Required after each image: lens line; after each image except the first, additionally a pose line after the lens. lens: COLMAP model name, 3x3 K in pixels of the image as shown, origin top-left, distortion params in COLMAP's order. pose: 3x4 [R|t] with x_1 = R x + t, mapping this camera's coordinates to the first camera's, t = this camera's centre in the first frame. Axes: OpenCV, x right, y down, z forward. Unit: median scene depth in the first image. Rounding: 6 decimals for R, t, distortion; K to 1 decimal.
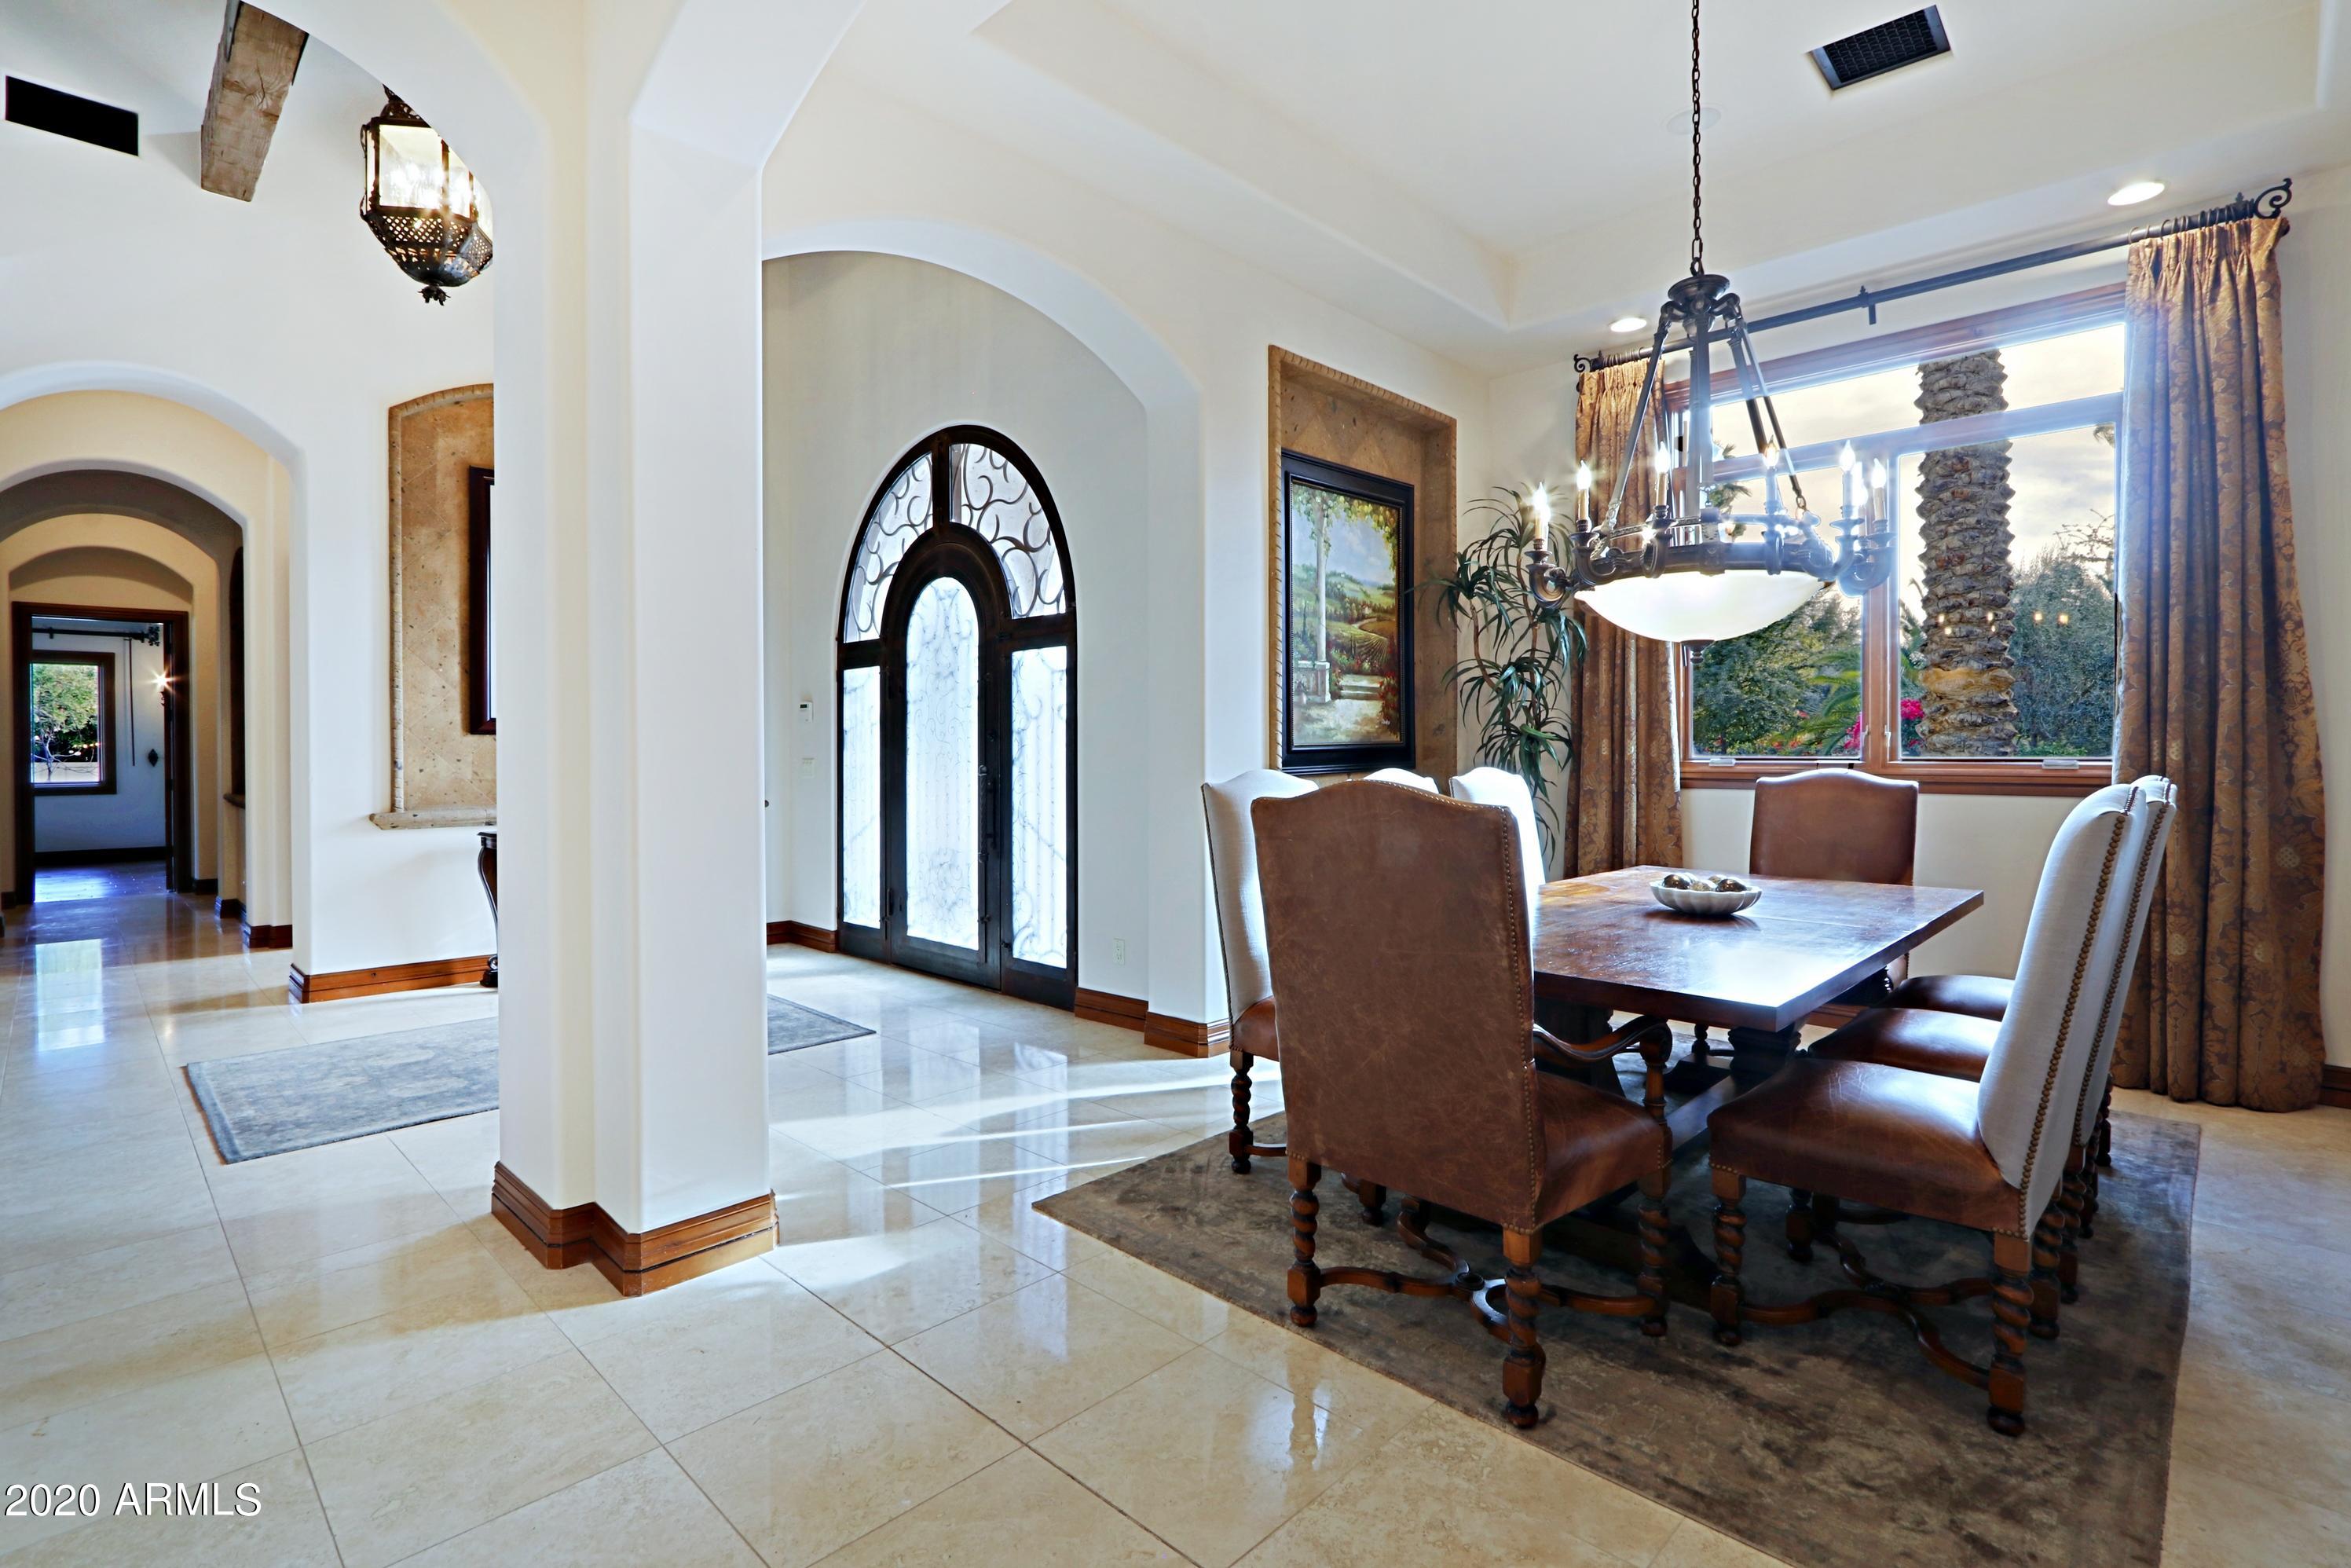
lens RADIAL K [[1102.7, 0, 1164.9], [0, 1102.7, 769.4], [0, 0, 1]] dist [-0.016111, 0.002478]
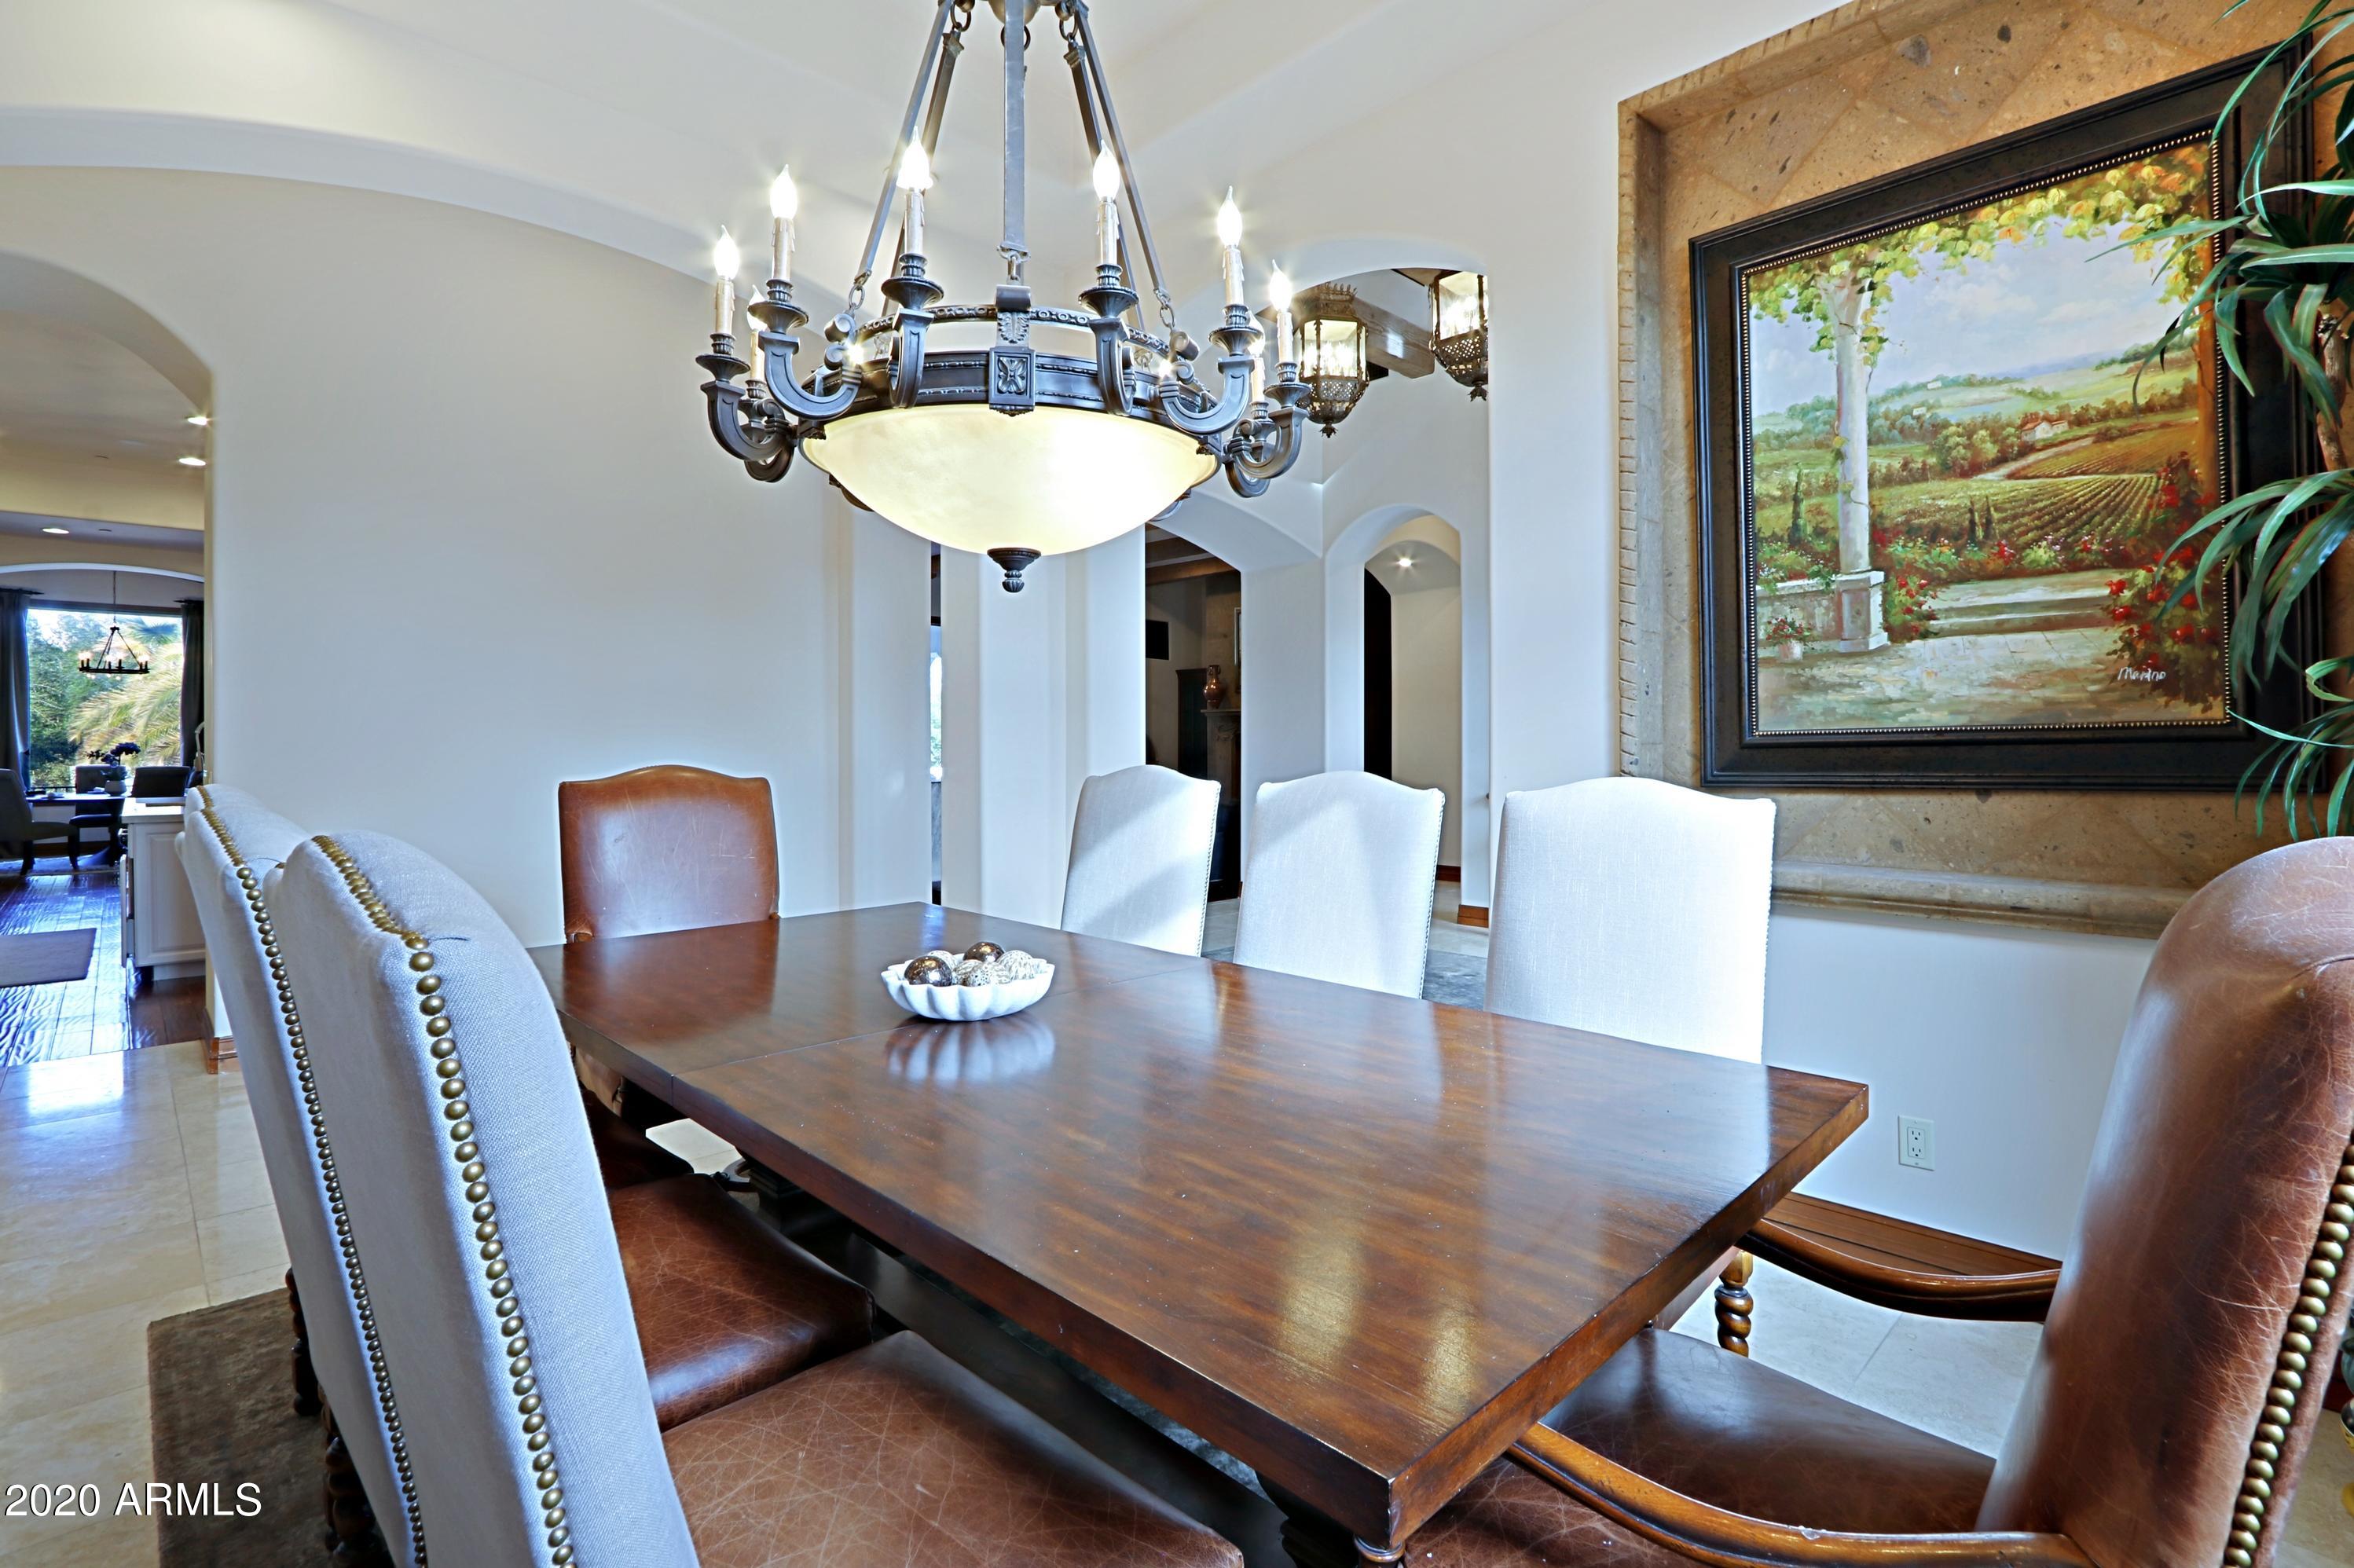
lens RADIAL K [[1104.0, 0, 1175.4], [0, 1104.0, 765.8], [0, 0, 1]] dist [-0.016111, 0.002478]
pose [[-0.016278, 0.017186, -0.999720, 0.654046], [-0.011782, 0.999780, 0.017379, -0.011677], [0.999798, 0.012061, -0.016072, 0.673445]]
